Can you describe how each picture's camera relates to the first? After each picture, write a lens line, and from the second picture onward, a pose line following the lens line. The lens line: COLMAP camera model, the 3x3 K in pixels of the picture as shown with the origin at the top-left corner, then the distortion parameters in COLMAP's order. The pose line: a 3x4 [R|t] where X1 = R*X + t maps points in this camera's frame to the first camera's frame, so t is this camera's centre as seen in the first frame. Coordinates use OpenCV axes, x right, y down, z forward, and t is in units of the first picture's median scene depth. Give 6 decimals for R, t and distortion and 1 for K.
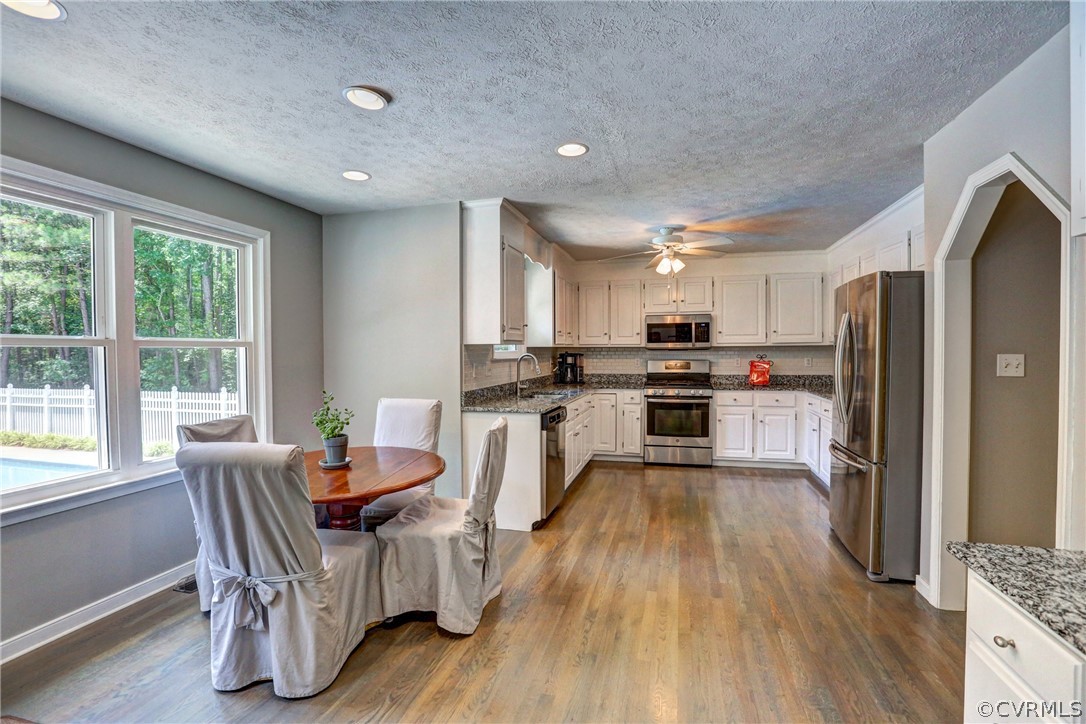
lens RADIAL K [[490.3, 0, 543.0], [0, 490.3, 362.0], [0, 0, 1]] dist [-0.063703, 0.021072]
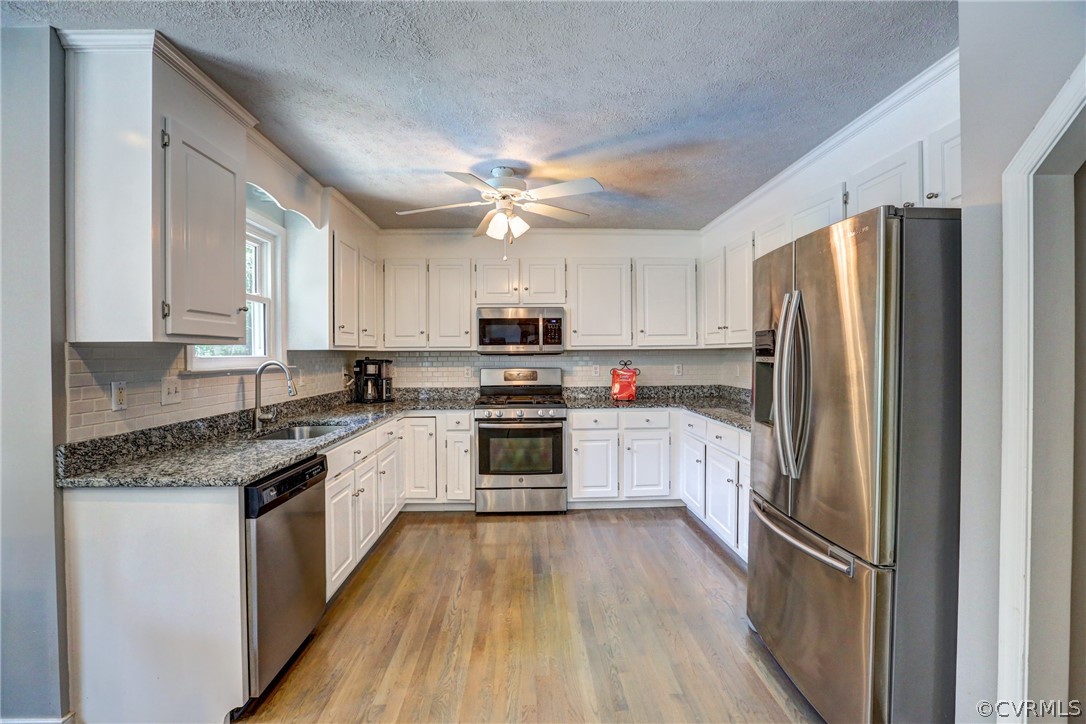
lens RADIAL K [[490.3, 0, 543.0], [0, 490.3, 362.0], [0, 0, 1]] dist [-0.063703, 0.021072]
pose [[0.953256, -0.003427, 0.302145, 0.091961], [0.006616, 0.999933, -0.009532, -0.006994], [-0.302092, 0.011086, 0.953214, 0.307859]]
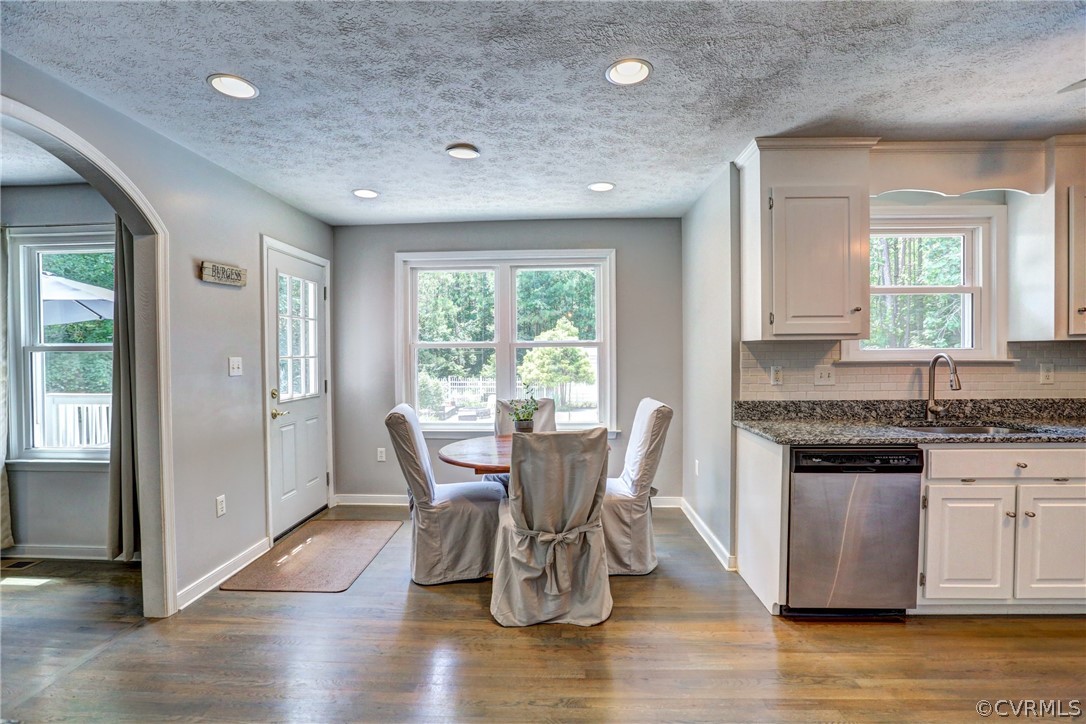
lens RADIAL K [[490.3, 0, 543.0], [0, 490.3, 362.0], [0, 0, 1]] dist [-0.063703, 0.021072]
pose [[0.220927, 0.025712, -0.974951, 0.366705], [-0.015667, 0.999617, 0.022812, -0.010787], [0.975165, 0.010235, 0.221245, 0.359697]]
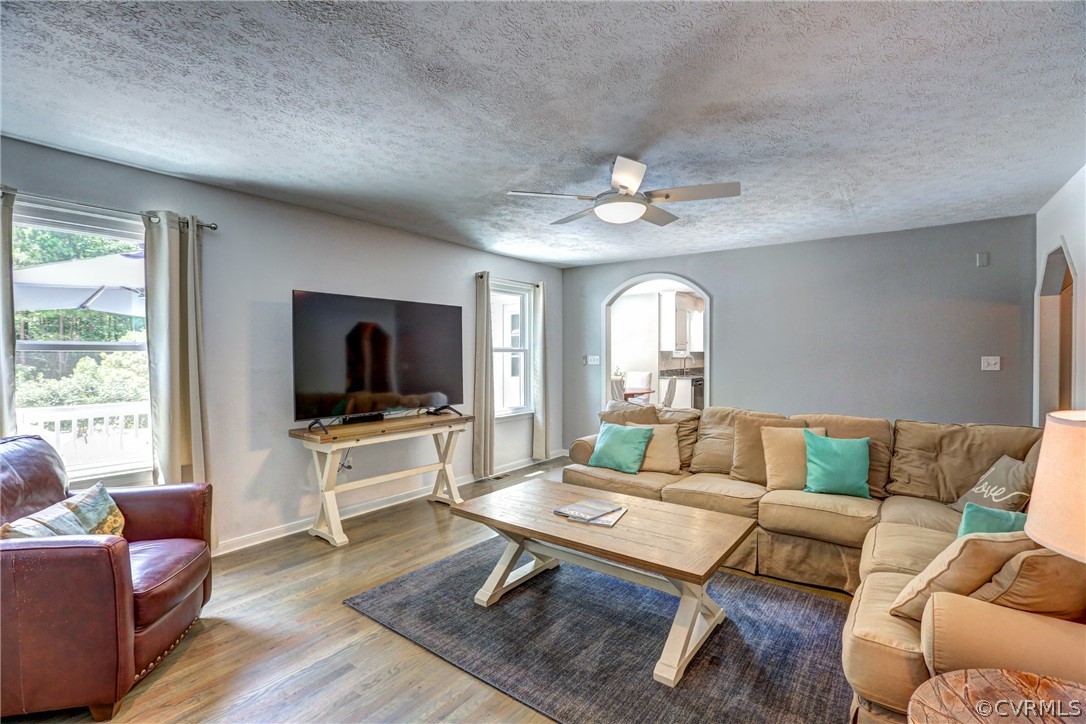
lens RADIAL K [[490.3, 0, 543.0], [0, 490.3, 362.0], [0, 0, 1]] dist [-0.063703, 0.021072]
pose [[0.932519, 0.004767, -0.361091, 0.127110], [-0.007384, 0.999956, -0.005867, 0.026496], [0.361047, 0.008137, 0.932512, -1.077306]]
